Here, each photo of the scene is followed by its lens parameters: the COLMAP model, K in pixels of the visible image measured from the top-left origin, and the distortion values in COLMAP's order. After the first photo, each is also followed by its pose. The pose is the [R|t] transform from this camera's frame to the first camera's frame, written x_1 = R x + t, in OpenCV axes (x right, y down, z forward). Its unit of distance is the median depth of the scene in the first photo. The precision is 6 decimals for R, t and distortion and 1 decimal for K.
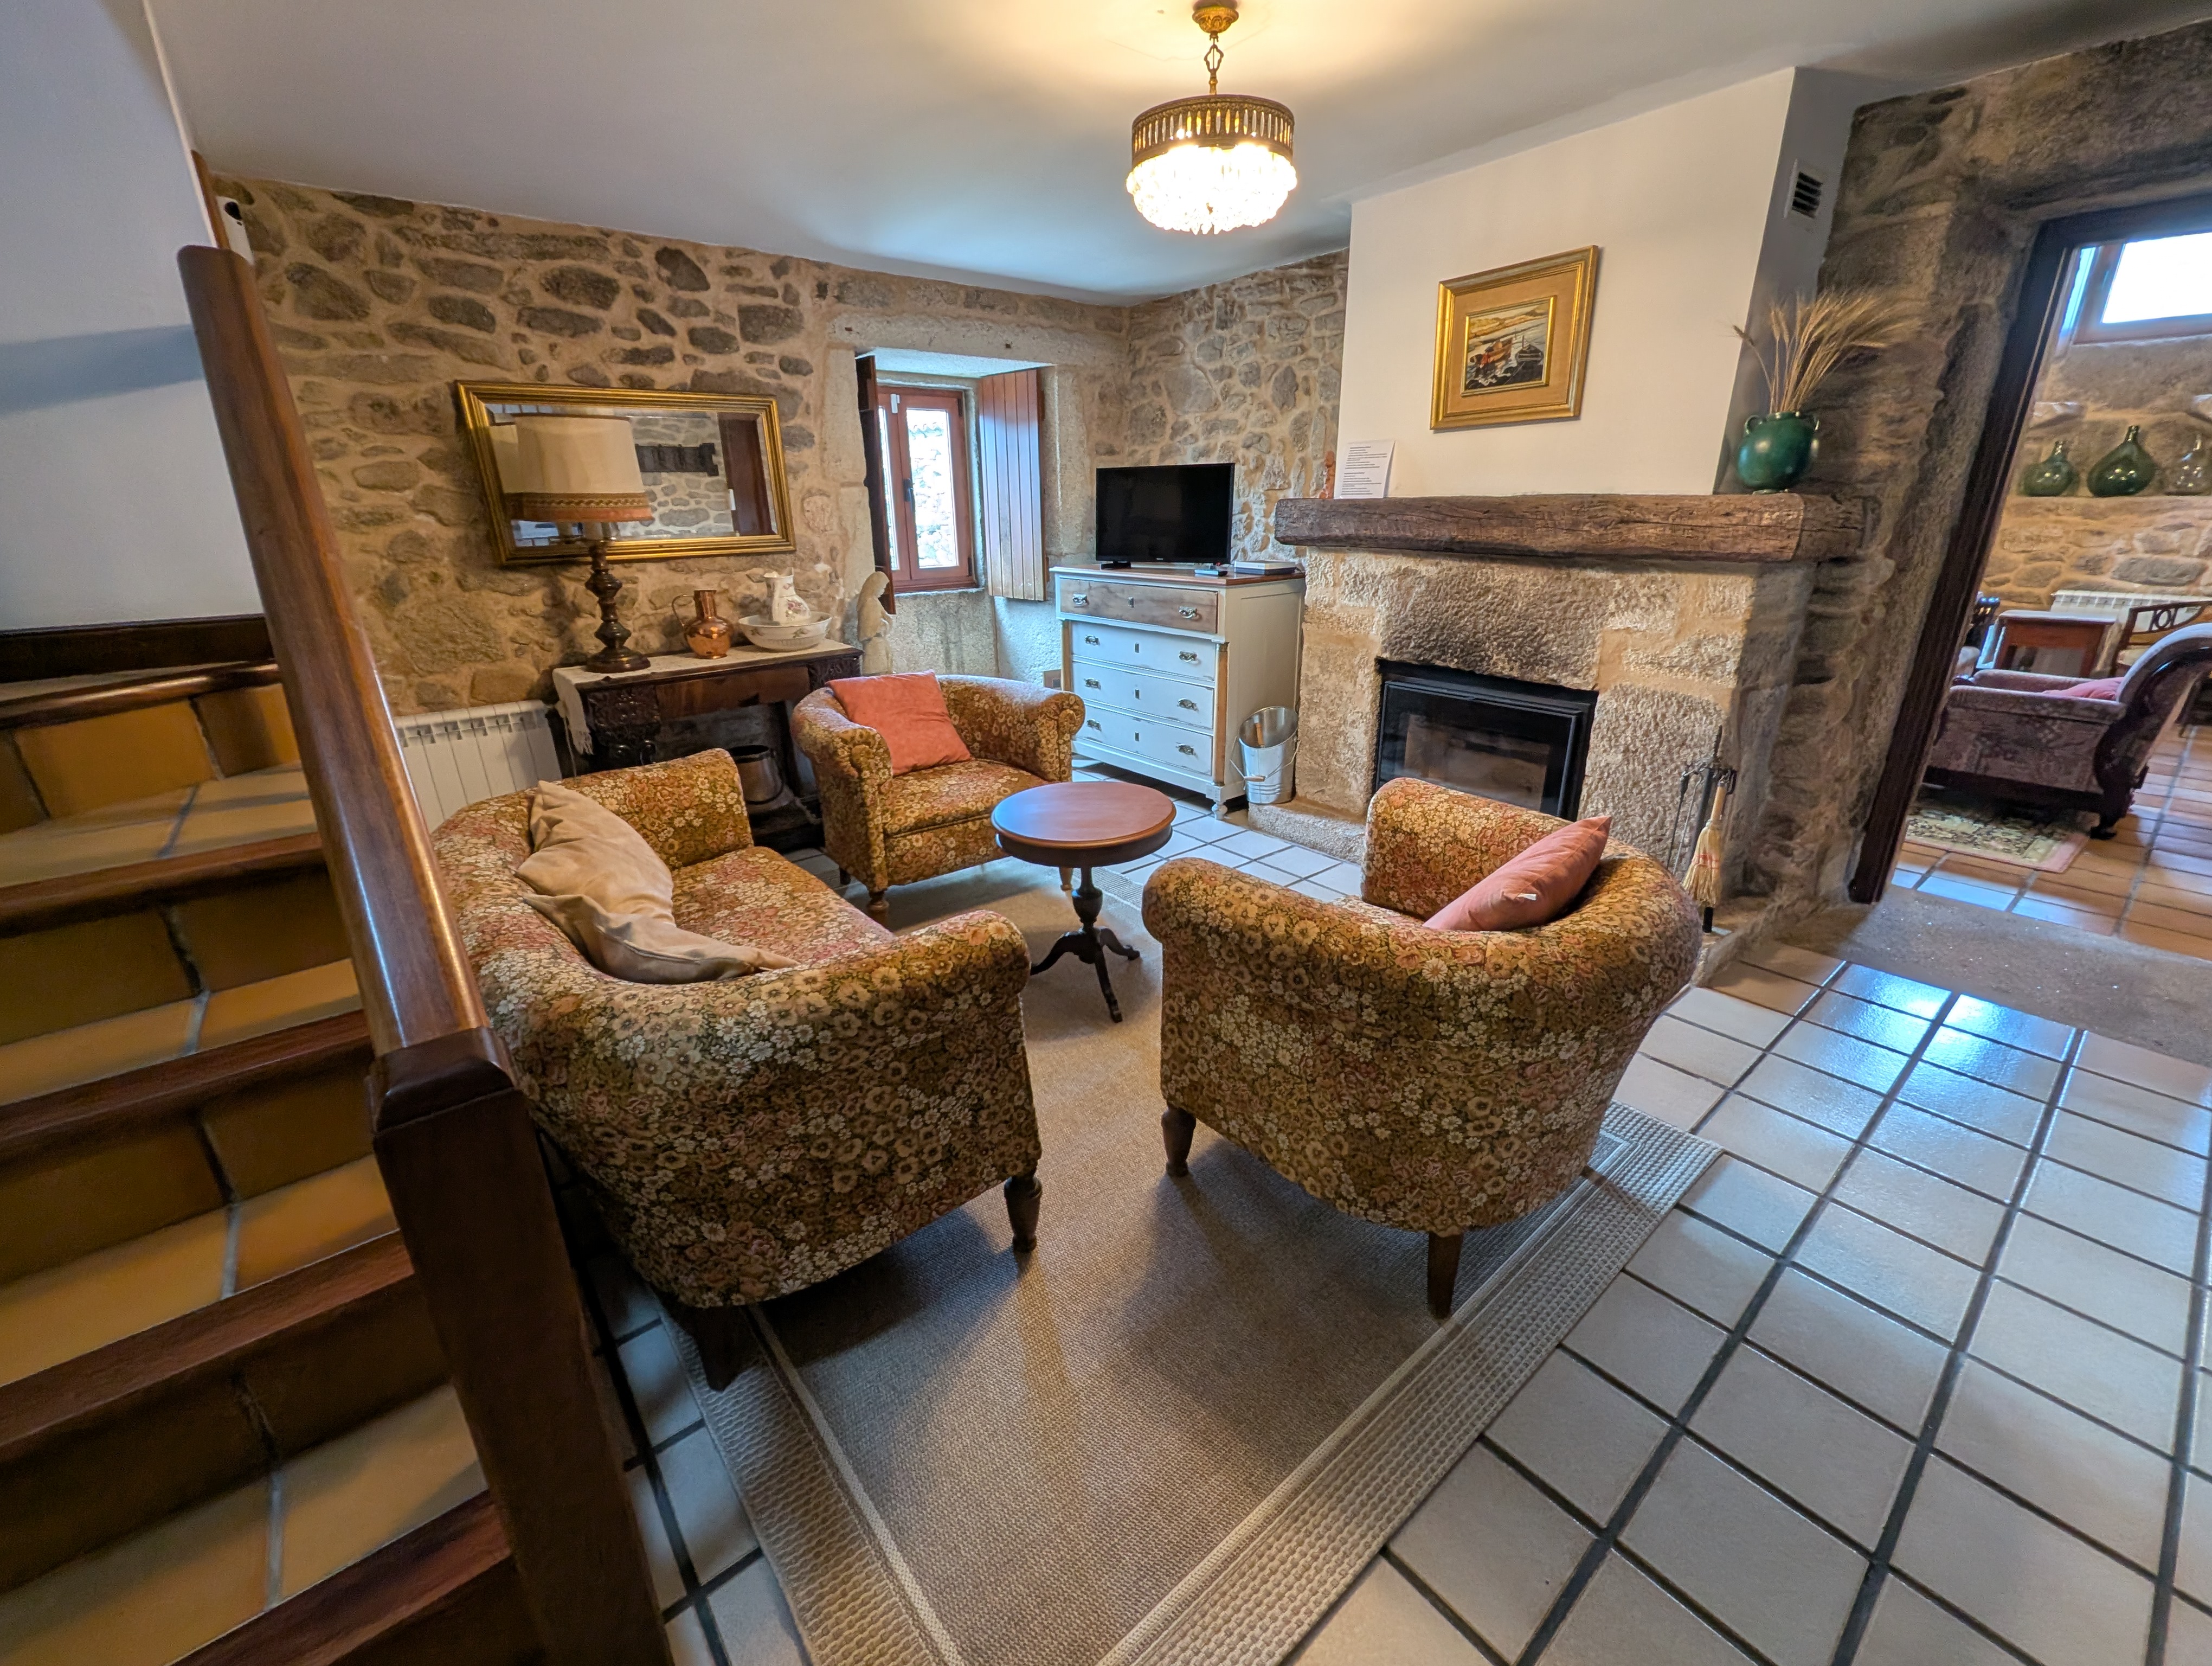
lens RADIAL K [[911.3, 0, 1107.0], [0, 911.3, 830.0], [0, 0, 1]] dist [0.003934, -0.002800]
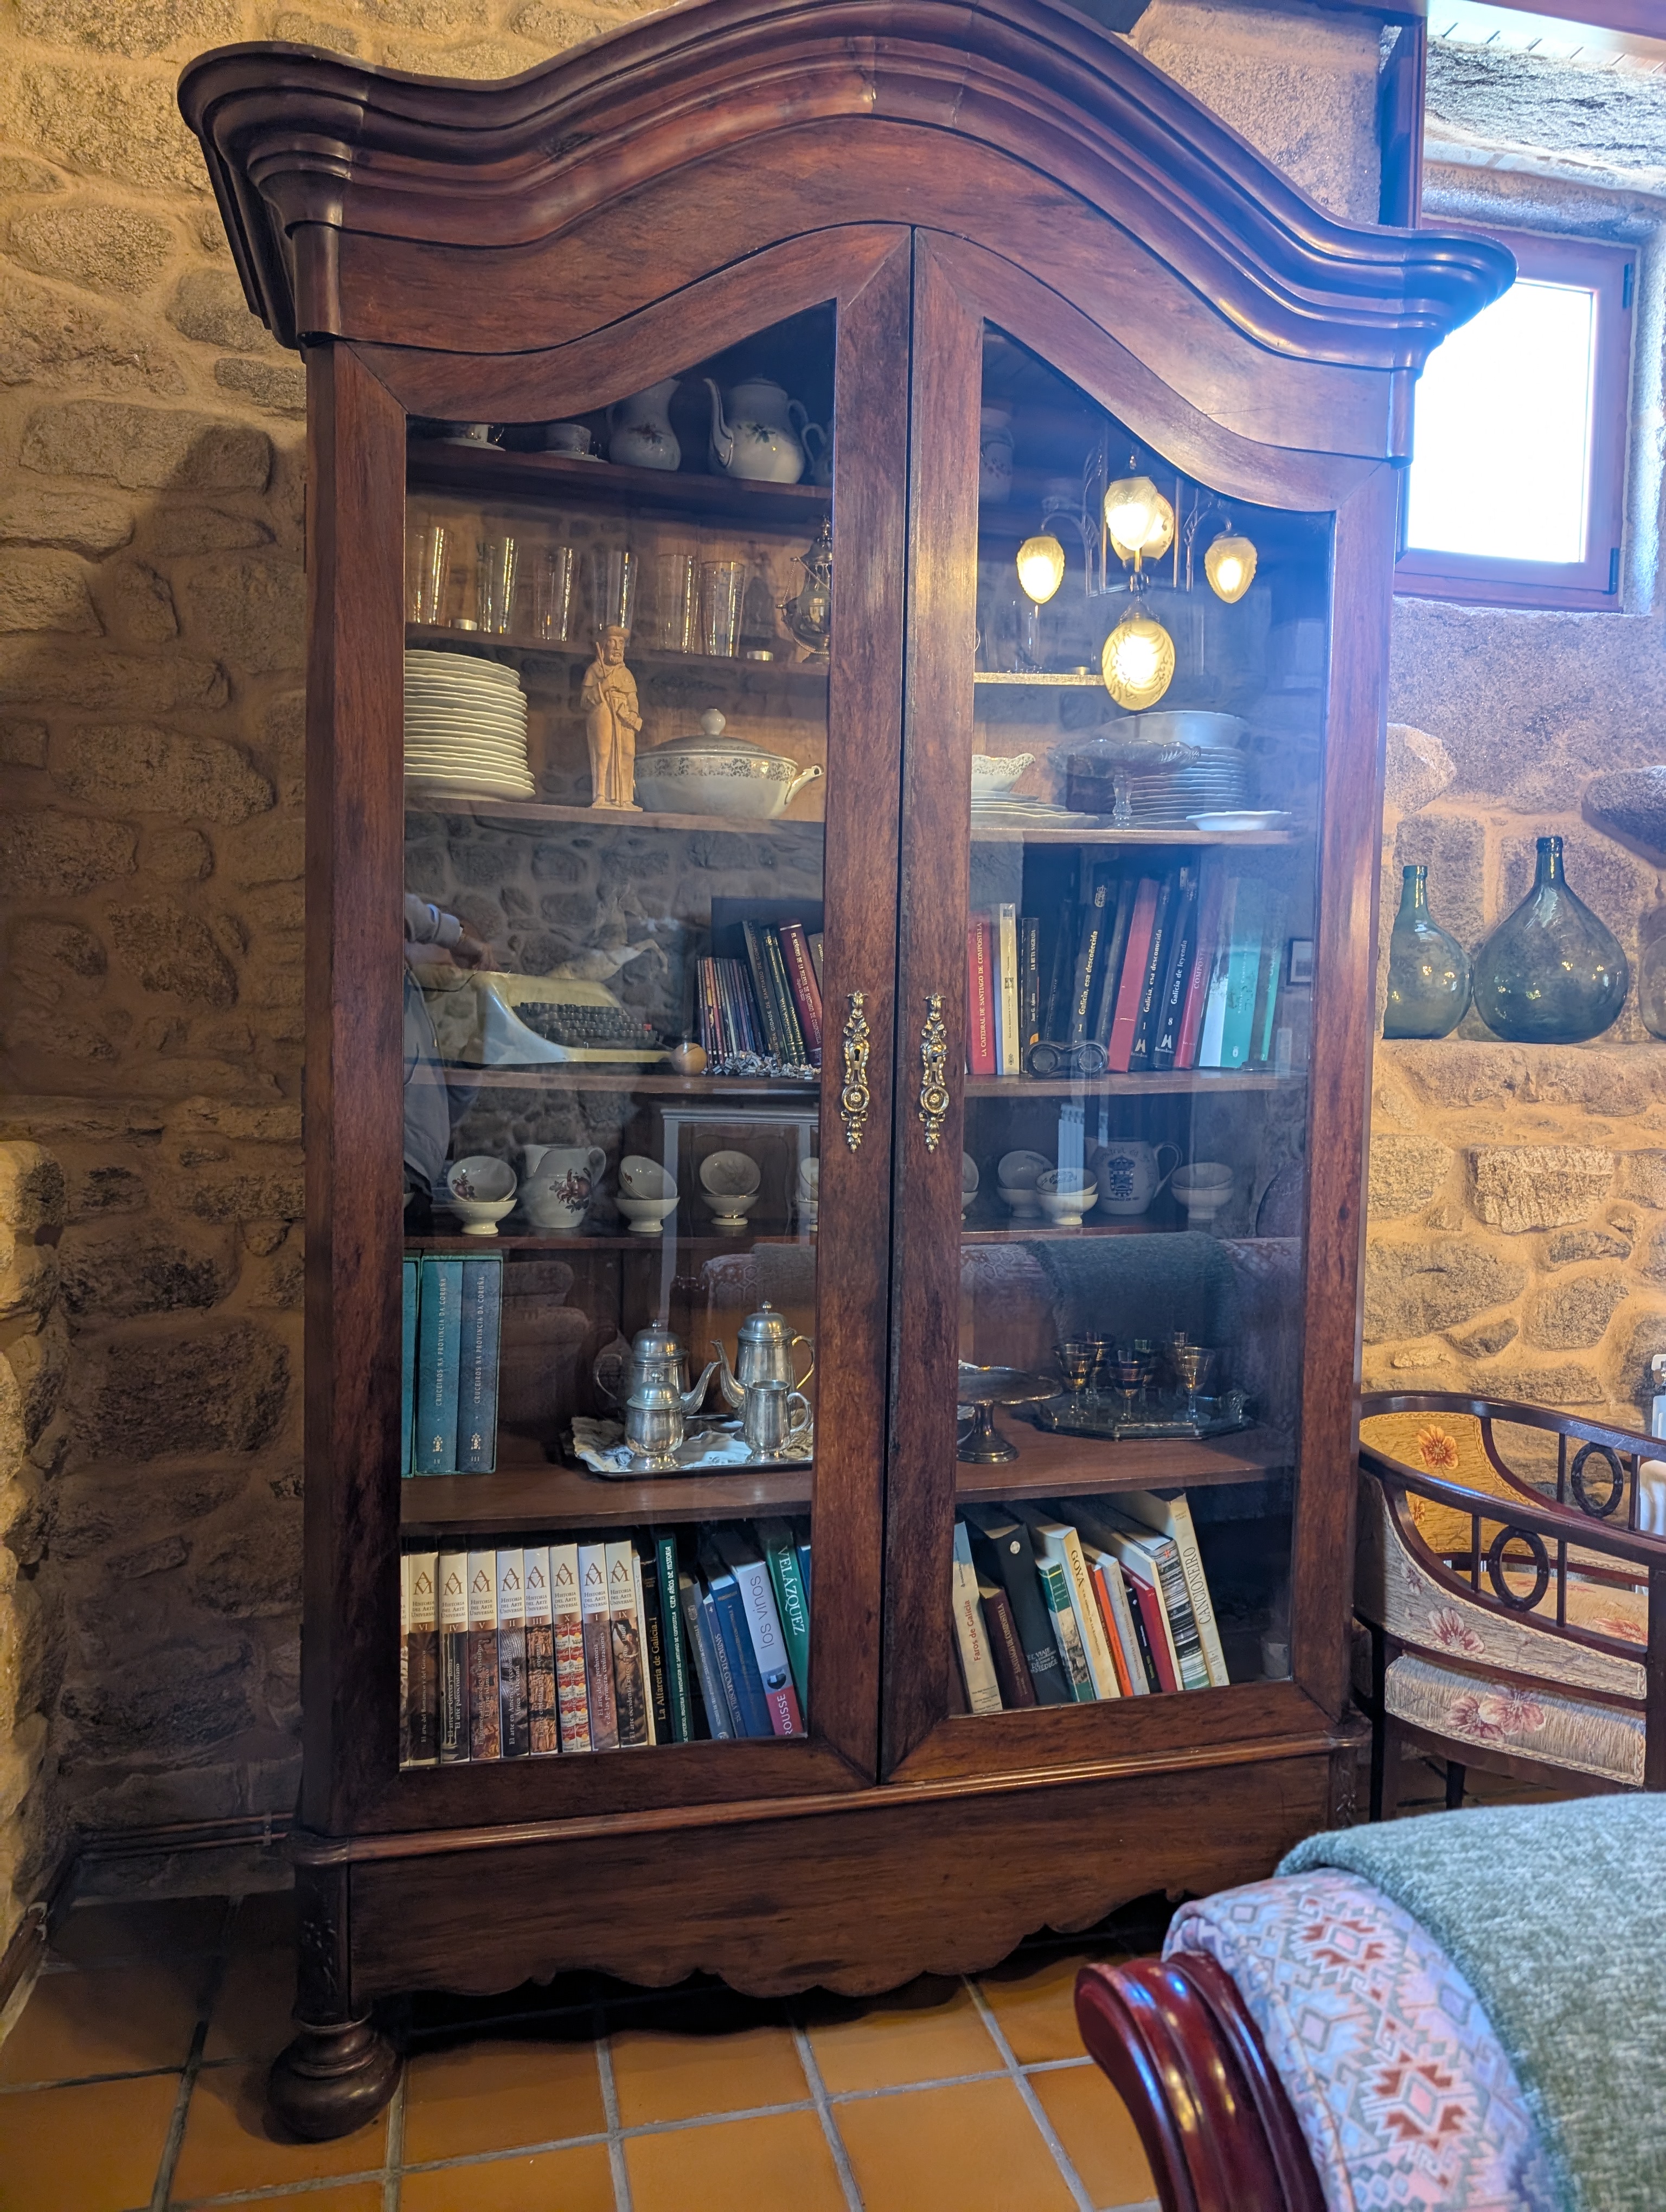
lens RADIAL K [[1588.9, 0, 854.9], [0, 1588.9, 1090.6], [0, 0, 1]] dist [0.022934, -0.019096]
pose [[0.427041, -0.022023, 0.903964, 1.048341], [0.285376, 0.951893, -0.111624, -0.758459], [-0.858019, 0.305637, 0.412782, 2.091345]]
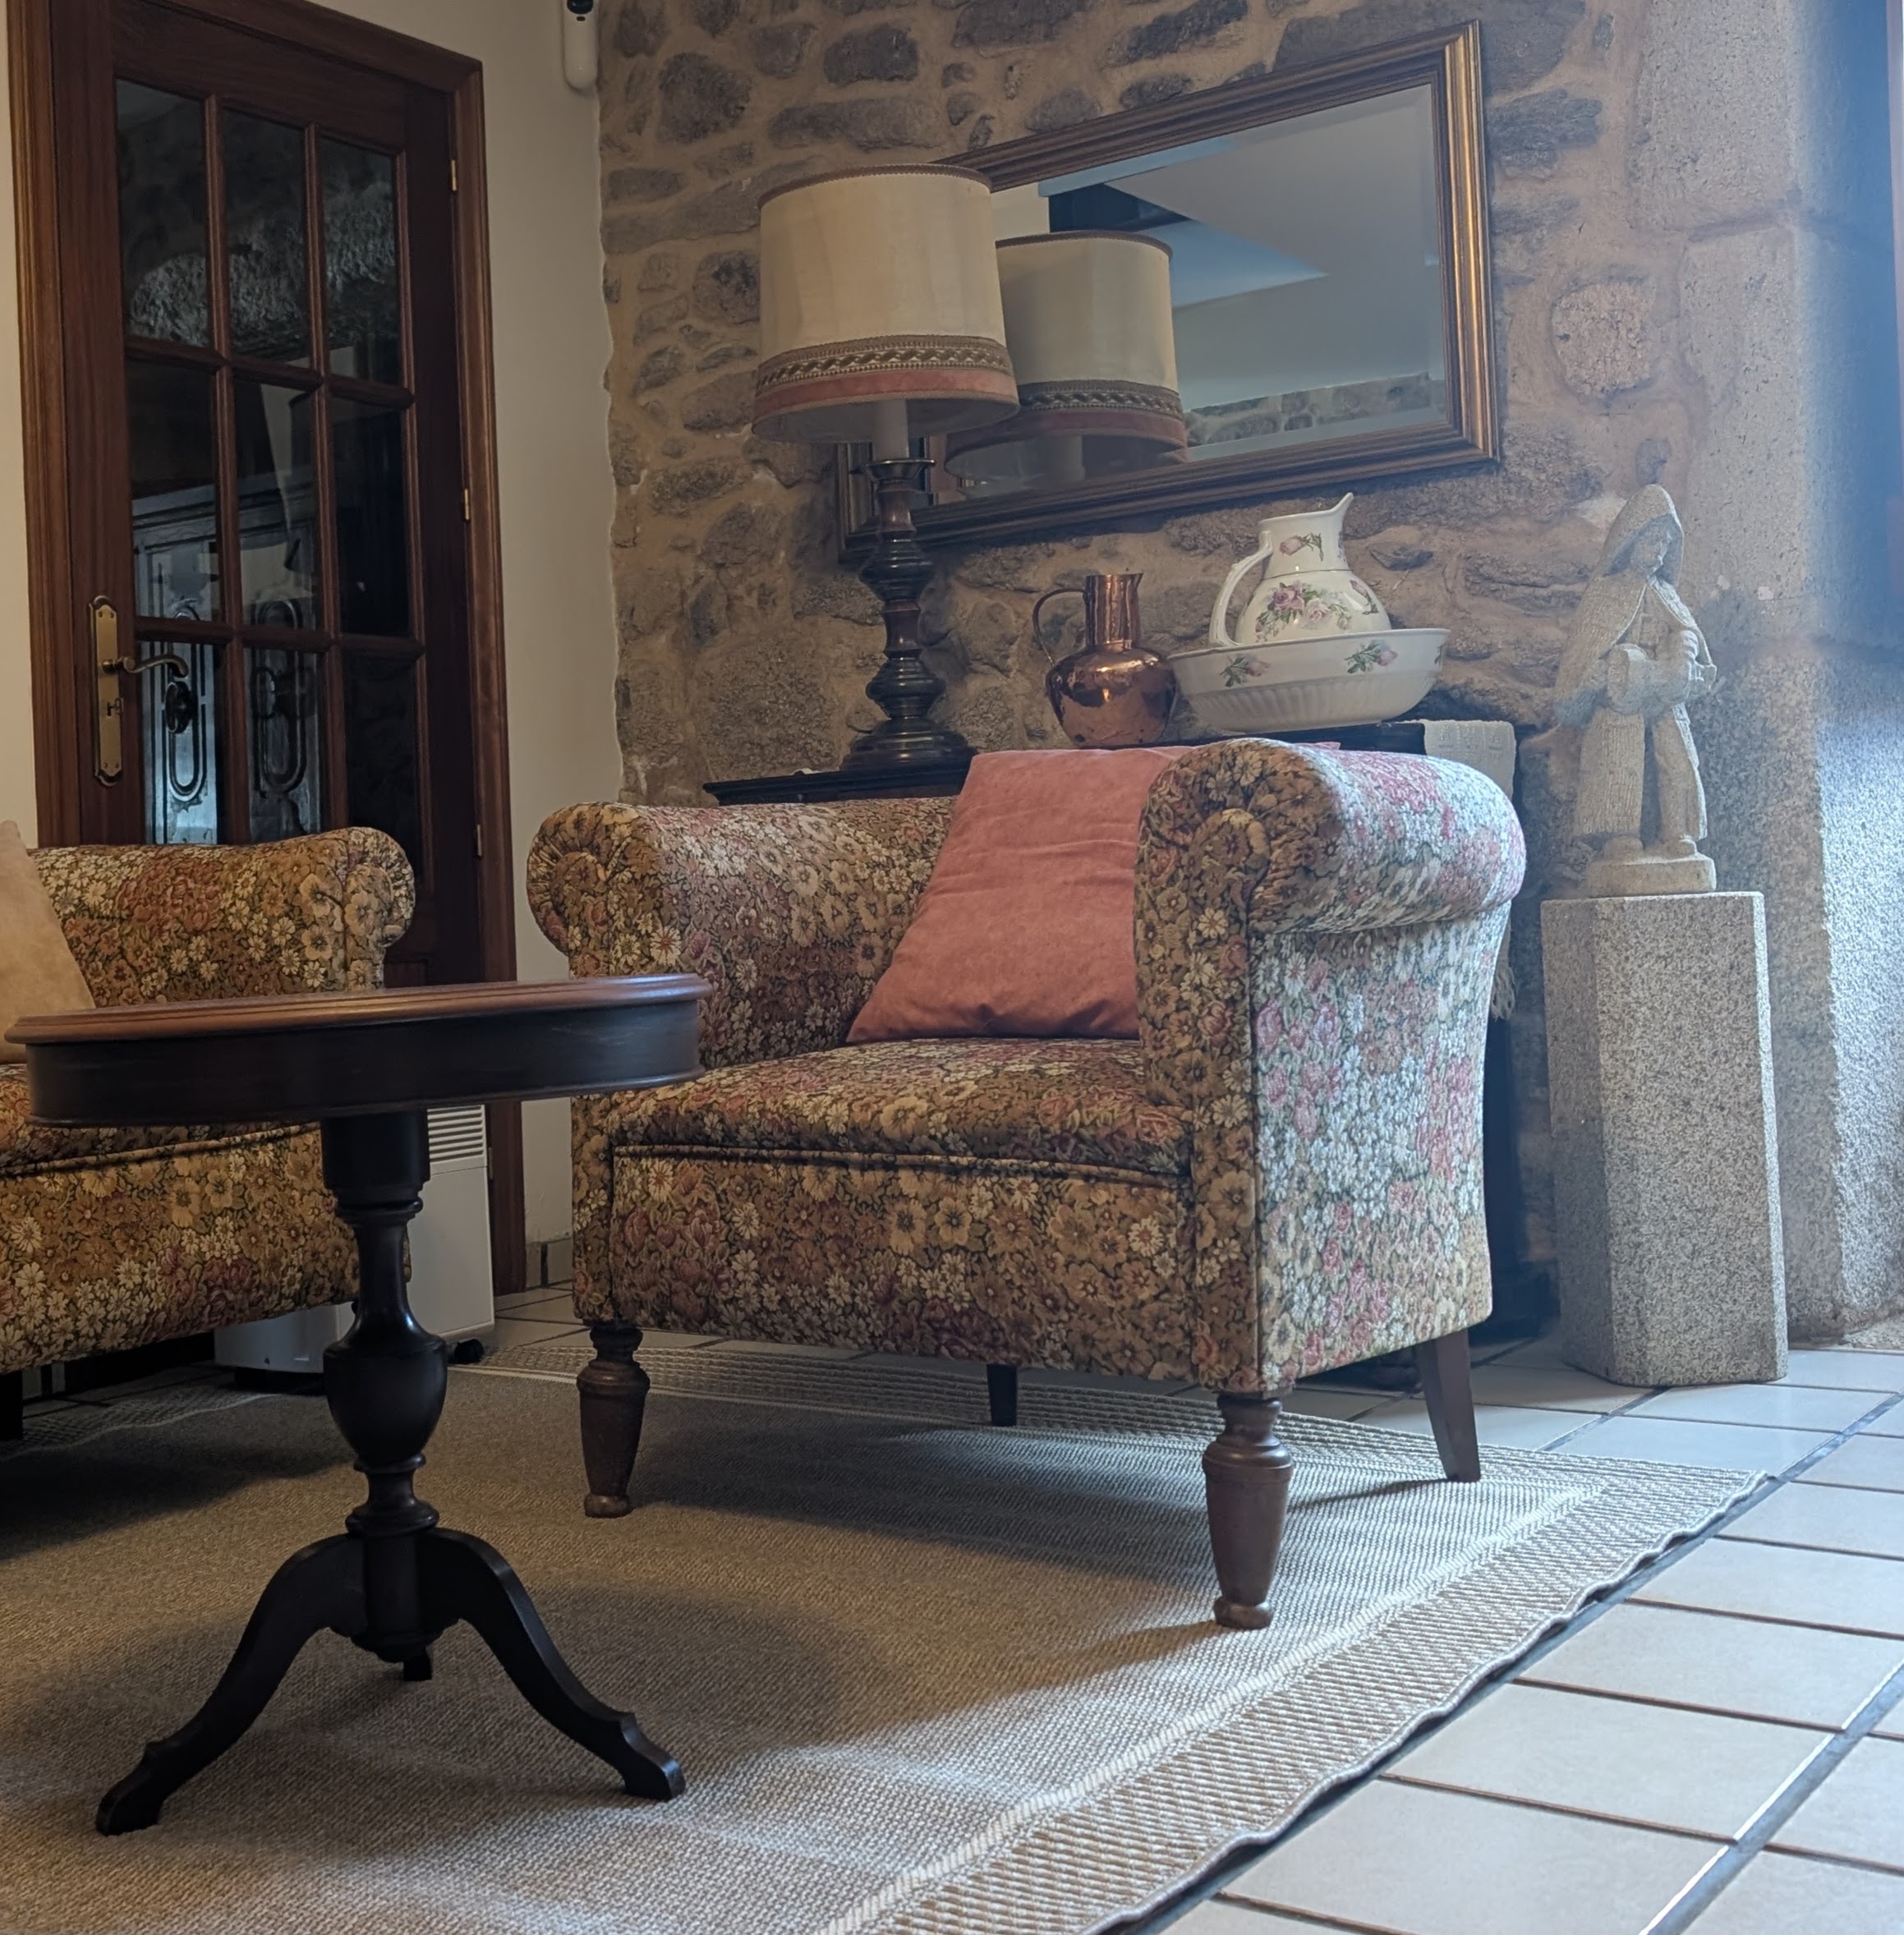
lens RADIAL K [[2539.8, 0, 801.3], [0, 2539.8, 989.7], [0, 0, 1]] dist [0.001648, 0.000000]
pose [[0.216777, 0.026754, -0.975854, 0.653459], [-0.299112, 0.953366, -0.040307, -0.030273], [0.929268, 0.300627, 0.214671, 0.873944]]
